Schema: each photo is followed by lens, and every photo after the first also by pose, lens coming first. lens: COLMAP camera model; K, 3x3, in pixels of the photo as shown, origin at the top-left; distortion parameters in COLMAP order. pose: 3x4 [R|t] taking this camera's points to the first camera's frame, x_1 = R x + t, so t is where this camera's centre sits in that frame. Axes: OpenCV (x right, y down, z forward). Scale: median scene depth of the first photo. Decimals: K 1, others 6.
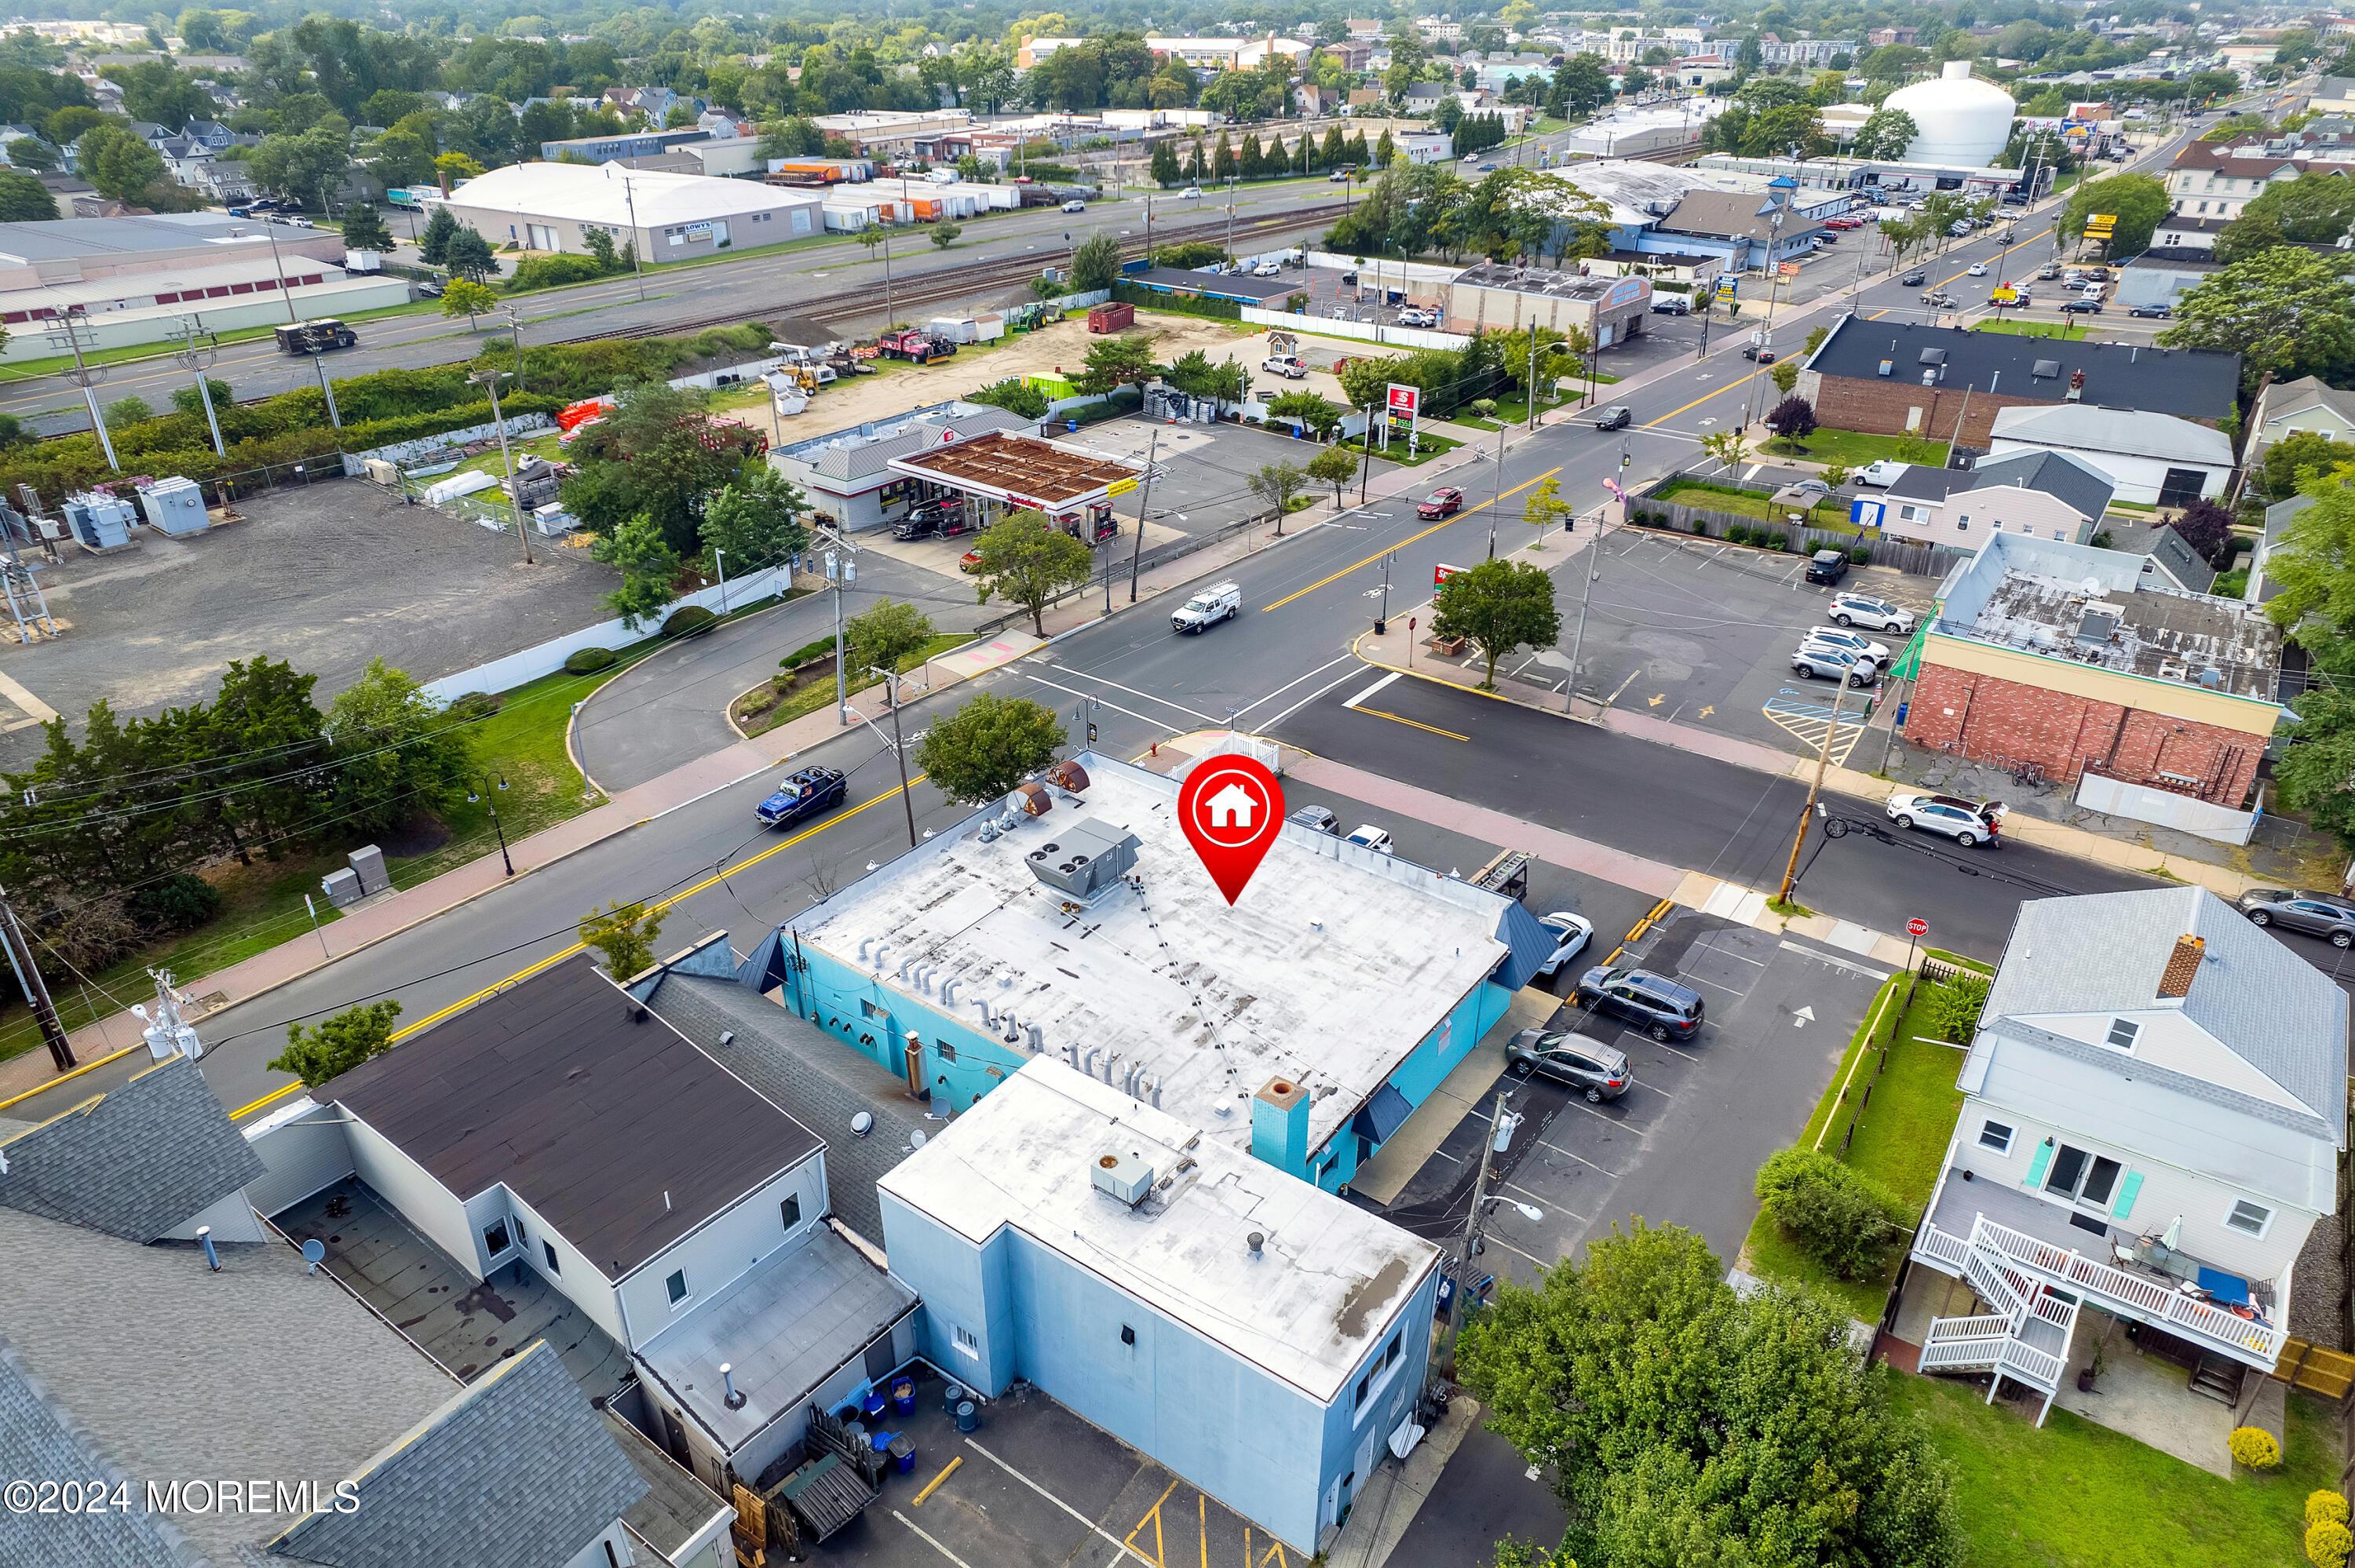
lens RADIAL K [[1496.5, 0, 1178.5], [0, 1496.5, 808.2], [0, 0, 1]] dist [-0.071342, 0.065592]
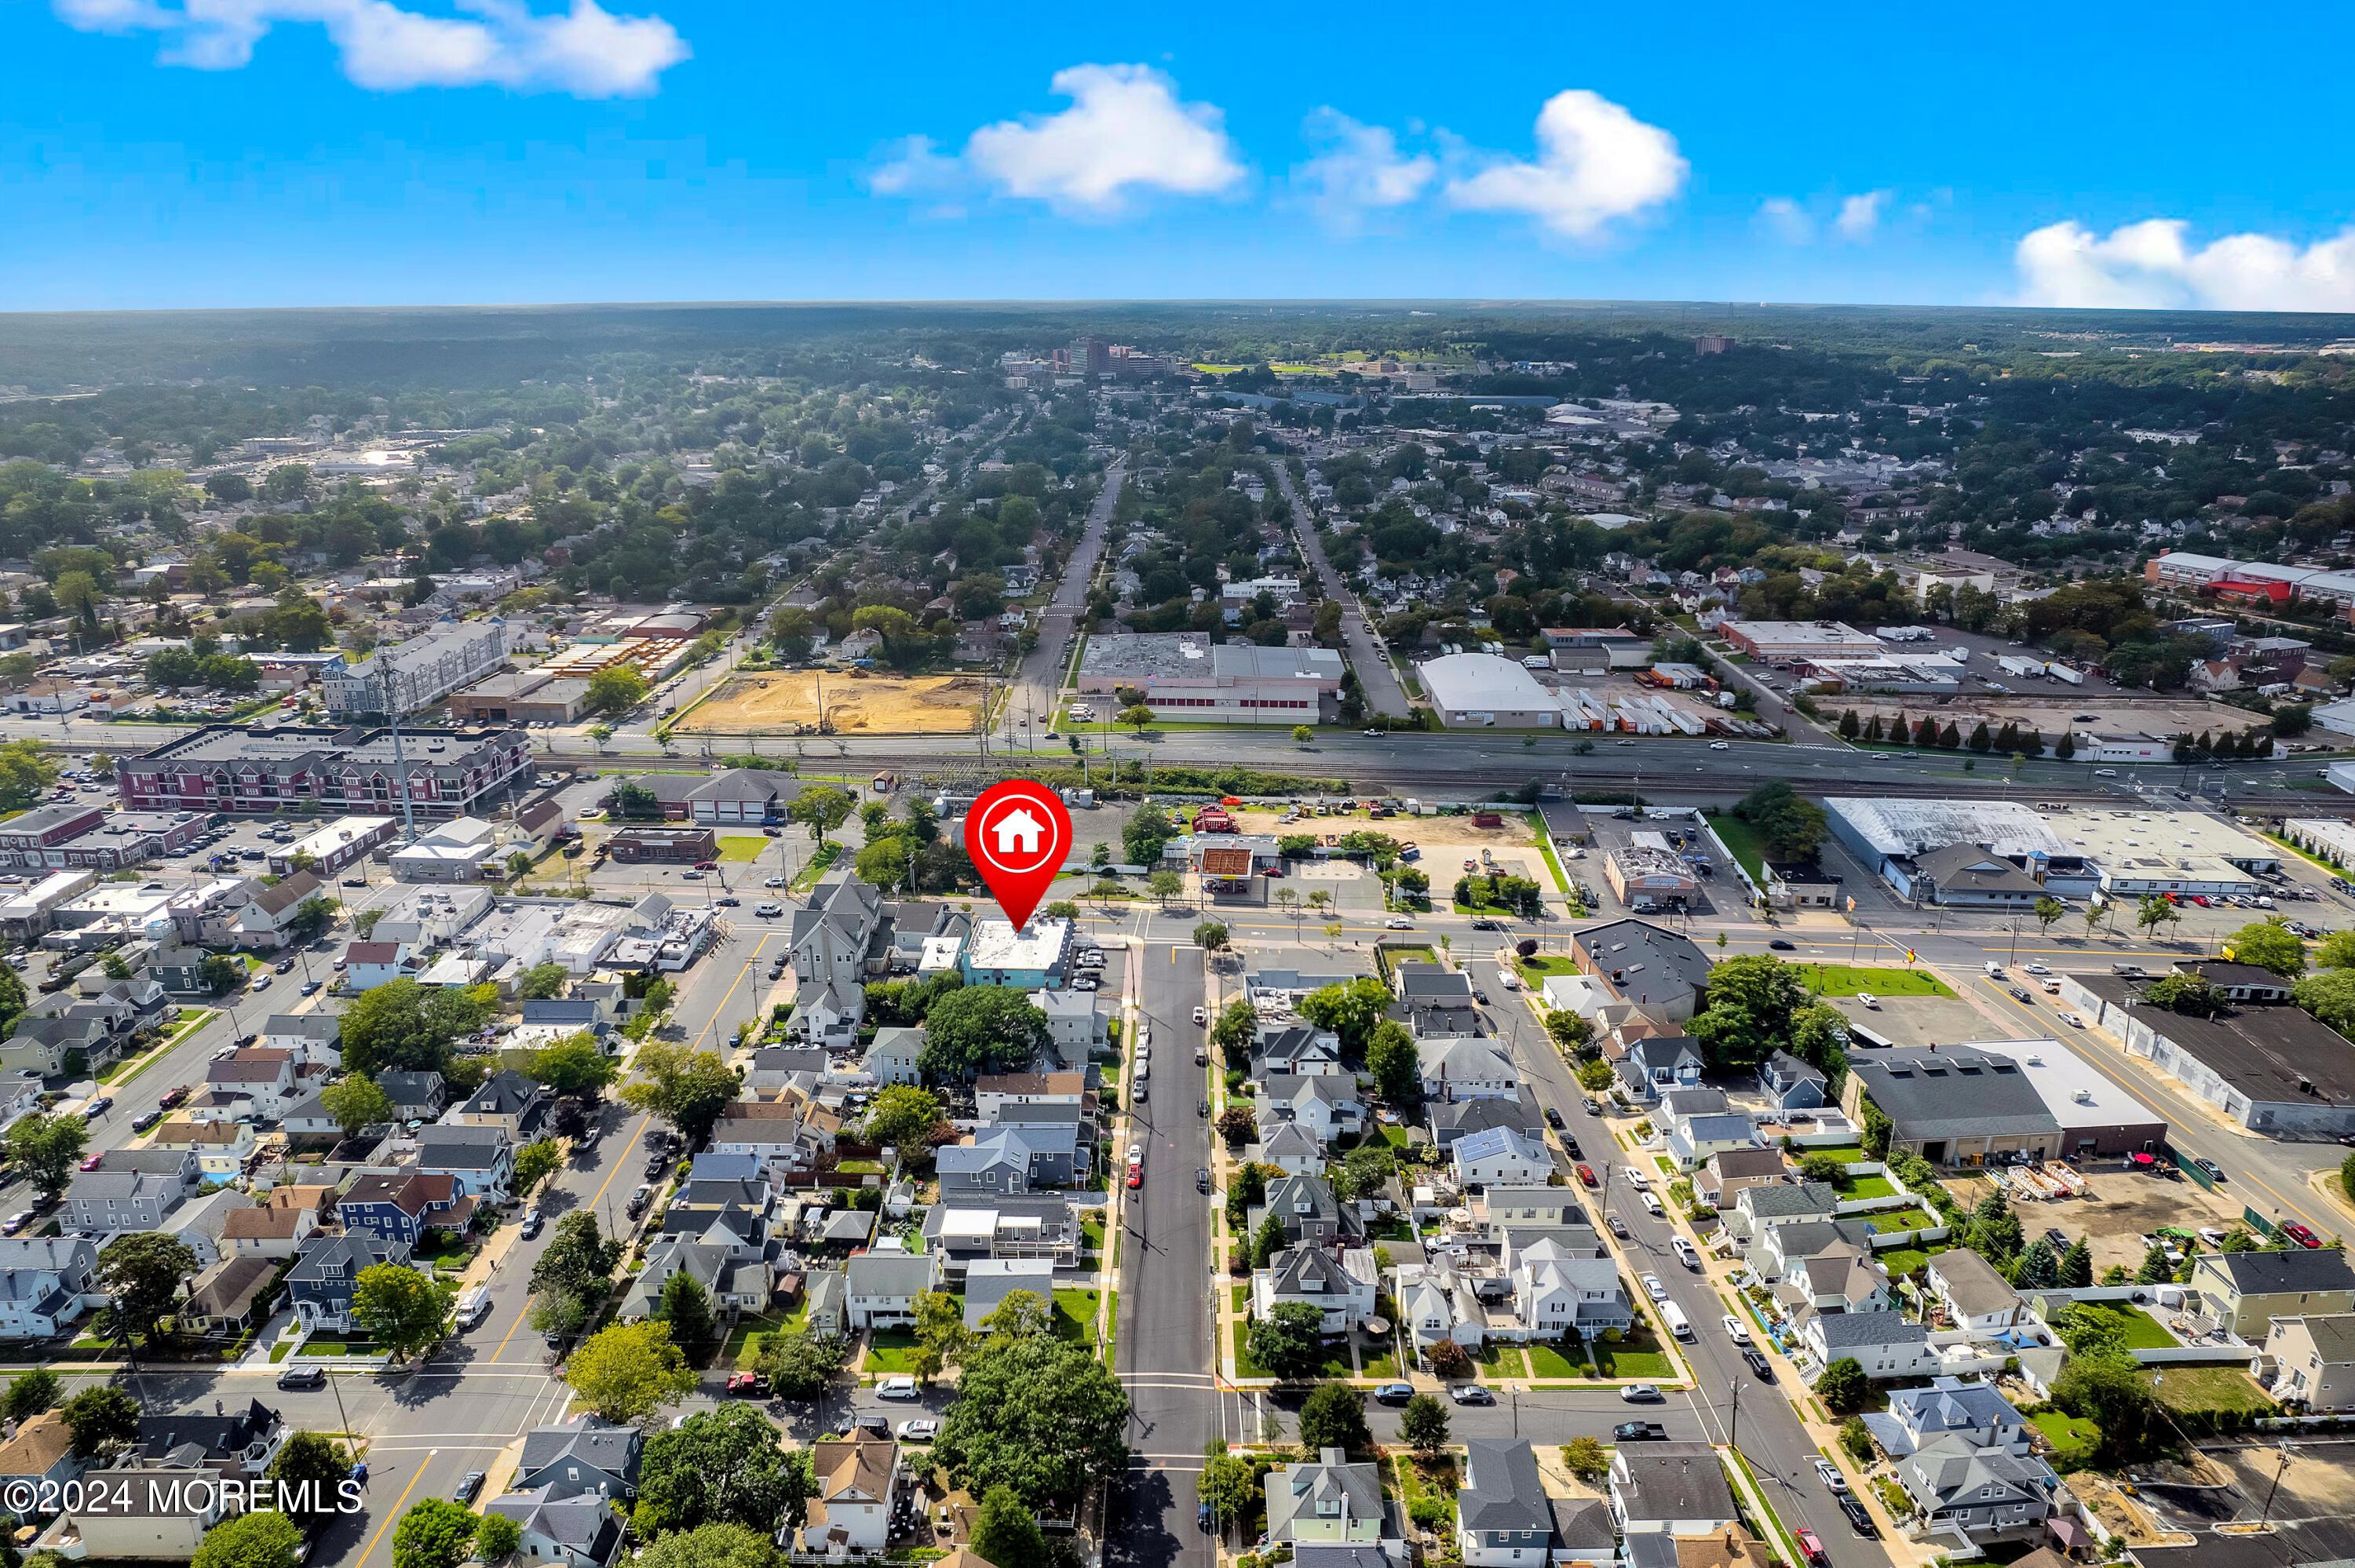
lens RADIAL K [[1496.5, 0, 1178.5], [0, 1496.5, 808.2], [0, 0, 1]] dist [-0.071342, 0.065592]
pose [[0.571353, 0.266747, -0.776146, 2.145593], [-0.402450, 0.915259, 0.018297, -0.337980], [0.715255, 0.301906, 0.630288, -1.020917]]
